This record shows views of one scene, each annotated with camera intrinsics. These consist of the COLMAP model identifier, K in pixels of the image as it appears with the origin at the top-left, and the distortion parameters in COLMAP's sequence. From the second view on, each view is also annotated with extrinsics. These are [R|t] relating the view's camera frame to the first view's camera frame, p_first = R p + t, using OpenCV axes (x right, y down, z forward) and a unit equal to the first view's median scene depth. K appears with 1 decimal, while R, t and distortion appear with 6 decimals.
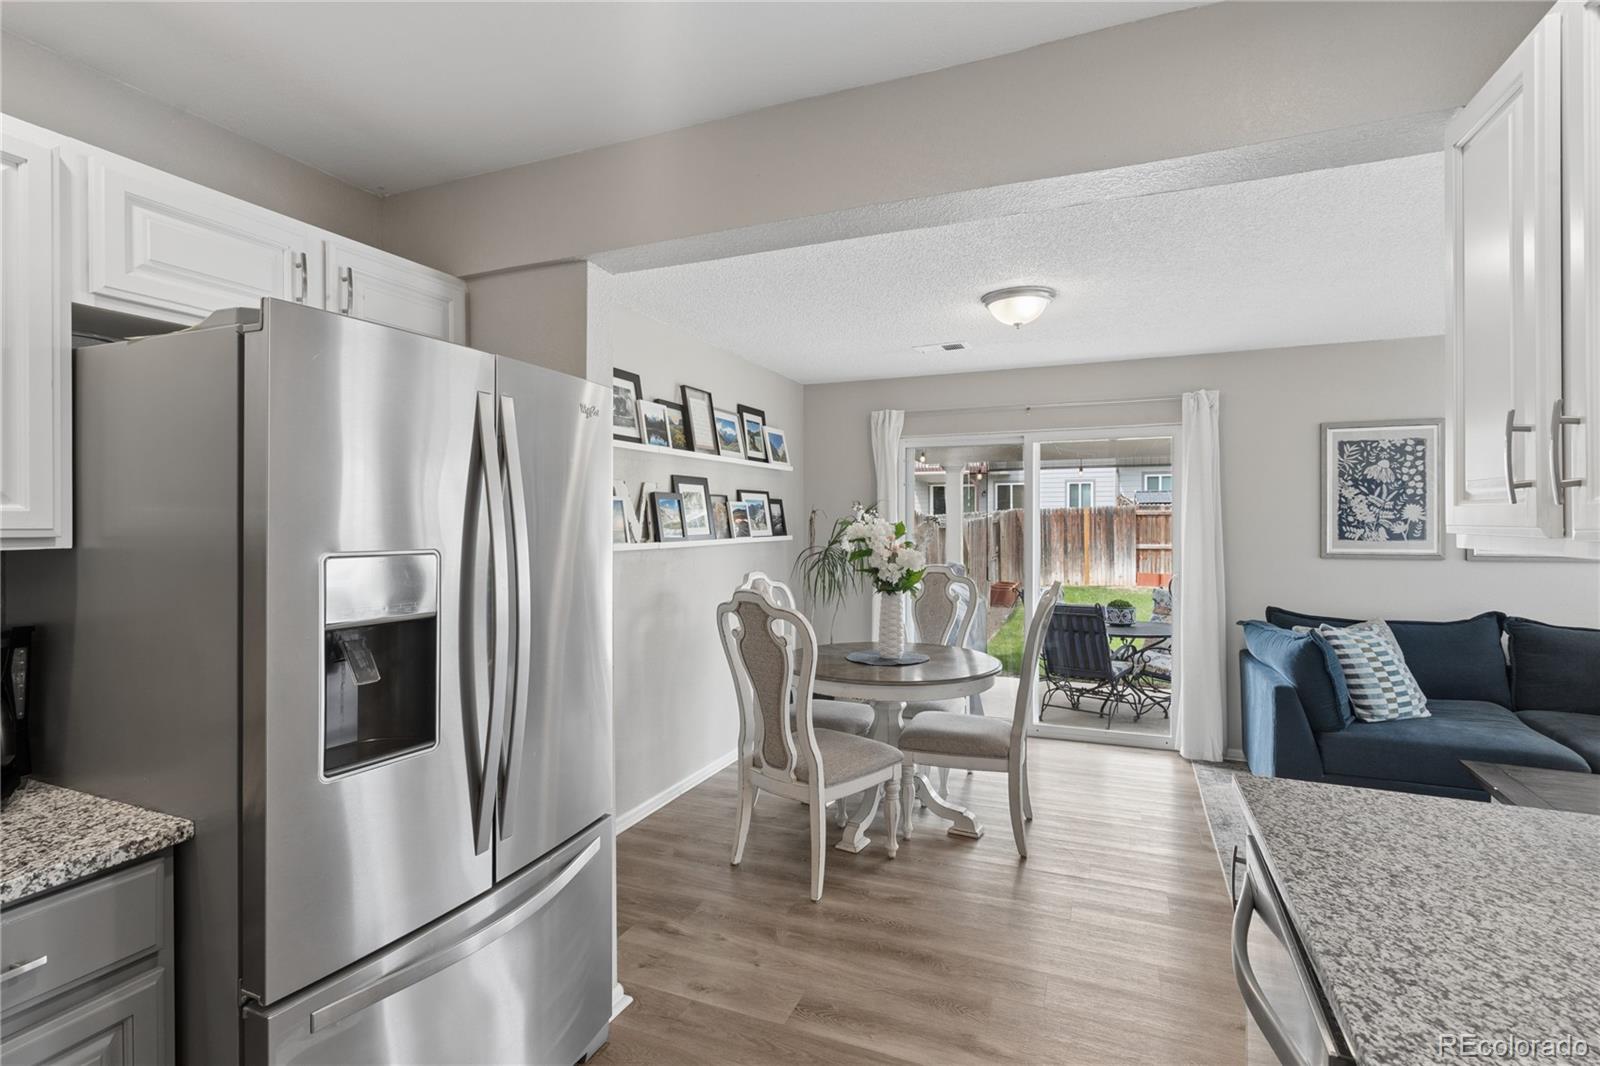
lens RADIAL K [[765.9, 0, 798.4], [0, 765.9, 522.4], [0, 0, 1]] dist [0.002332, 0.000717]
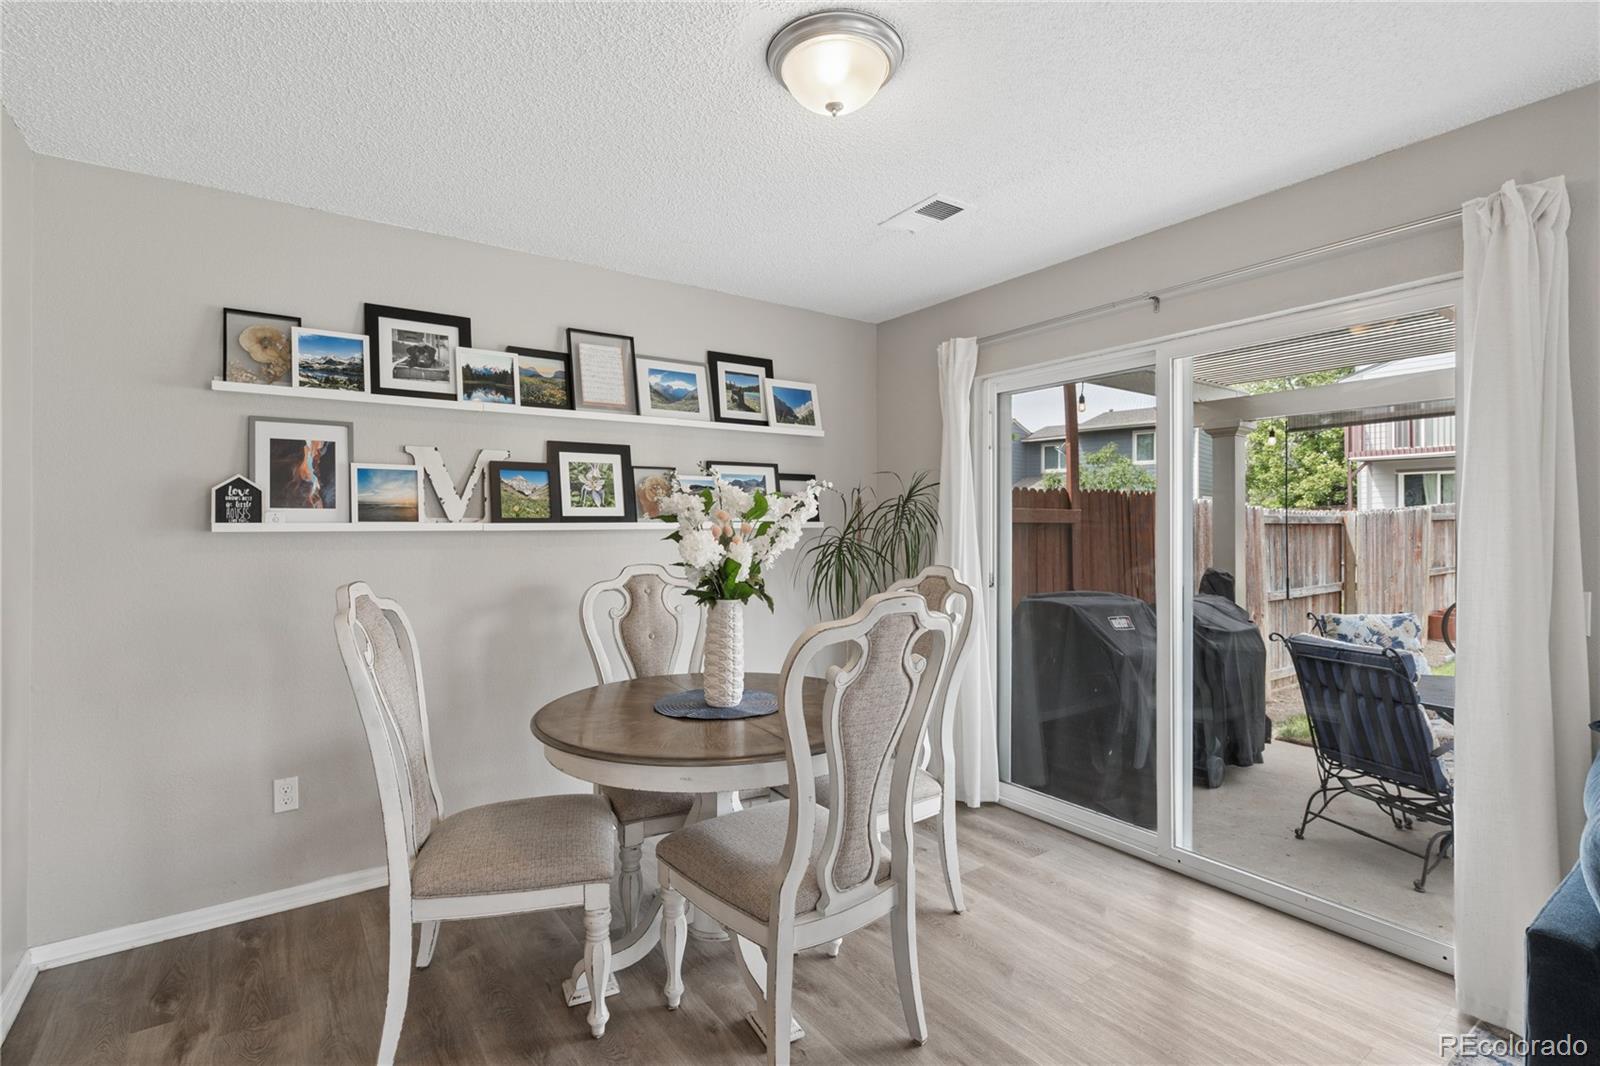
lens RADIAL K [[742.3, 0, 788.8], [0, 742.3, 517.7], [0, 0, 1]] dist [-0.000838, 0.000866]
pose [[0.839899, -0.004048, -0.542728, 0.474163], [-0.001103, 0.999957, -0.009166, 0.025797], [0.542742, 0.008297, 0.839858, 0.487180]]
